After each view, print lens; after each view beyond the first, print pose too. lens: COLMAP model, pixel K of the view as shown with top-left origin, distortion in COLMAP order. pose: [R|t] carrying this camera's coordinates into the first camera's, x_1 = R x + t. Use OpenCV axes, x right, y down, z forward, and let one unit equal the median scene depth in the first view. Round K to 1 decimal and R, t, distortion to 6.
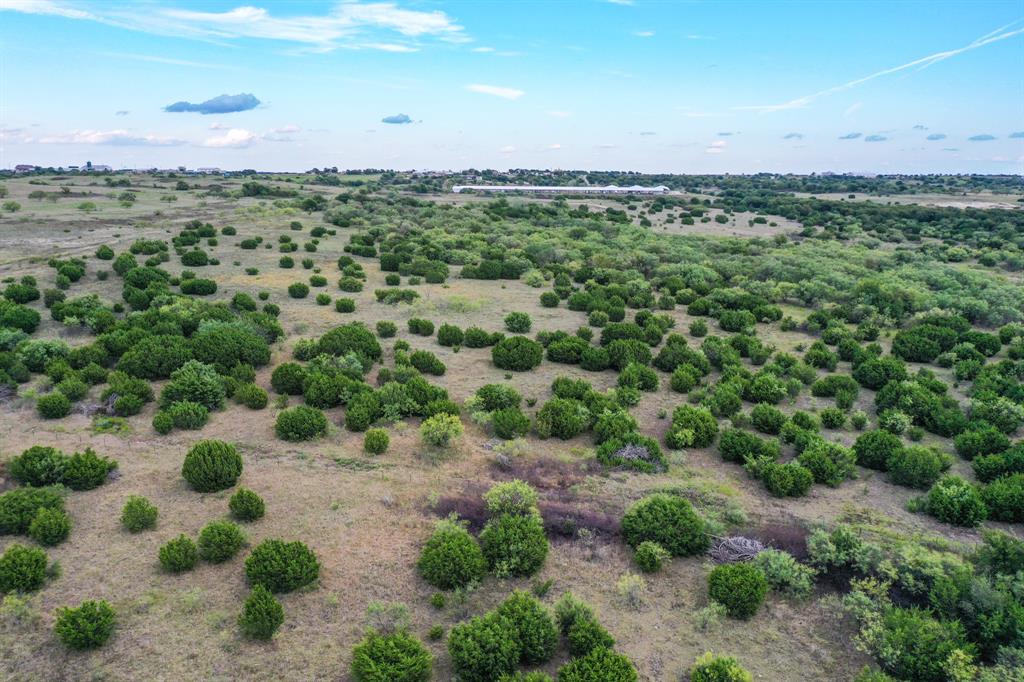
lens RADIAL K [[806.1, 0, 513.8], [0, 806.1, 341.5], [0, 0, 1]] dist [0.000095, 0.010821]
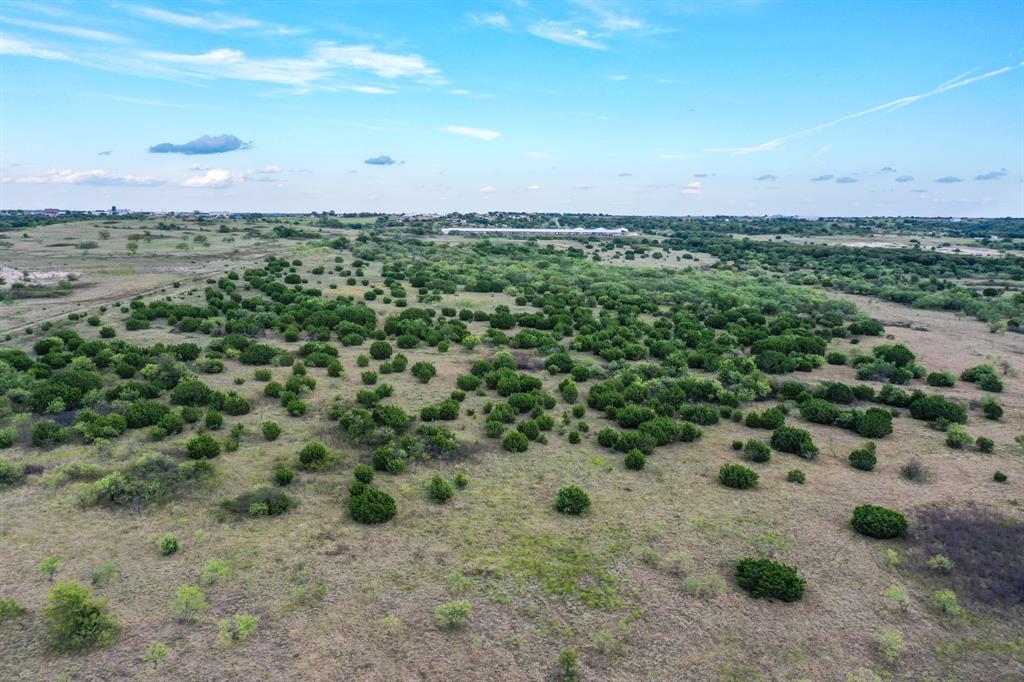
lens RADIAL K [[806.1, 0, 514.3], [0, 806.1, 344.1], [0, 0, 1]] dist [0.000095, 0.010821]
pose [[0.999606, -0.003503, 0.027844, -0.012544], [0.004744, 0.998993, -0.044613, 0.087157], [-0.027660, 0.044727, 0.998616, -0.516147]]
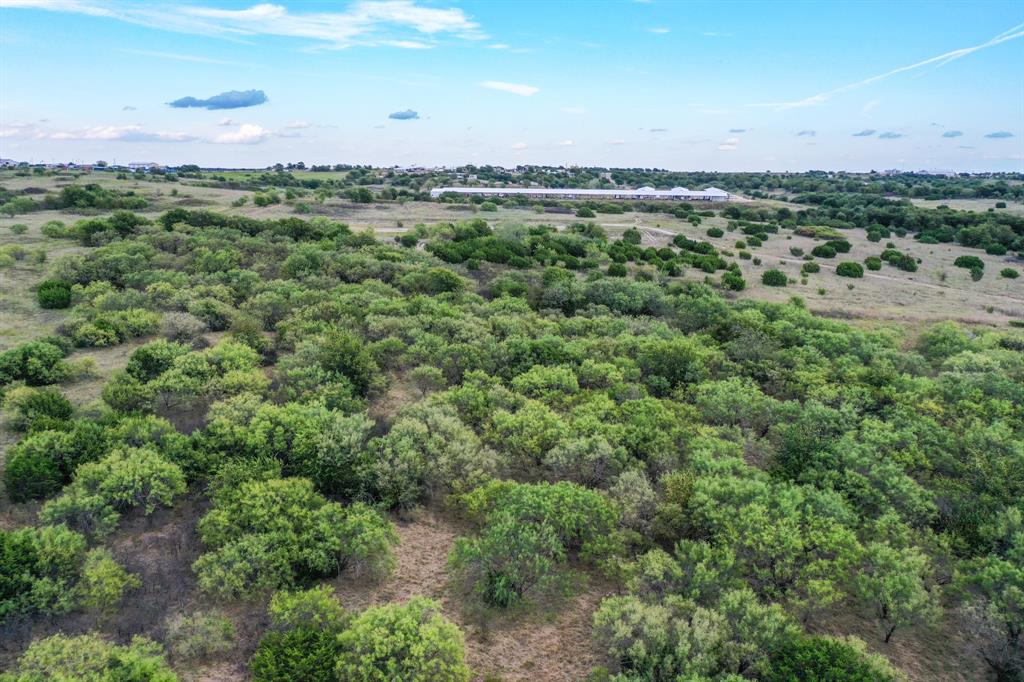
lens RADIAL K [[806.1, 0, 510.8], [0, 806.1, 338.5], [0, 0, 1]] dist [0.000095, 0.010821]
pose [[0.999806, 0.006685, -0.018531, 0.030871], [-0.006683, 0.999978, 0.000160, -0.189957], [0.018532, -0.000036, 0.999828, 0.900093]]
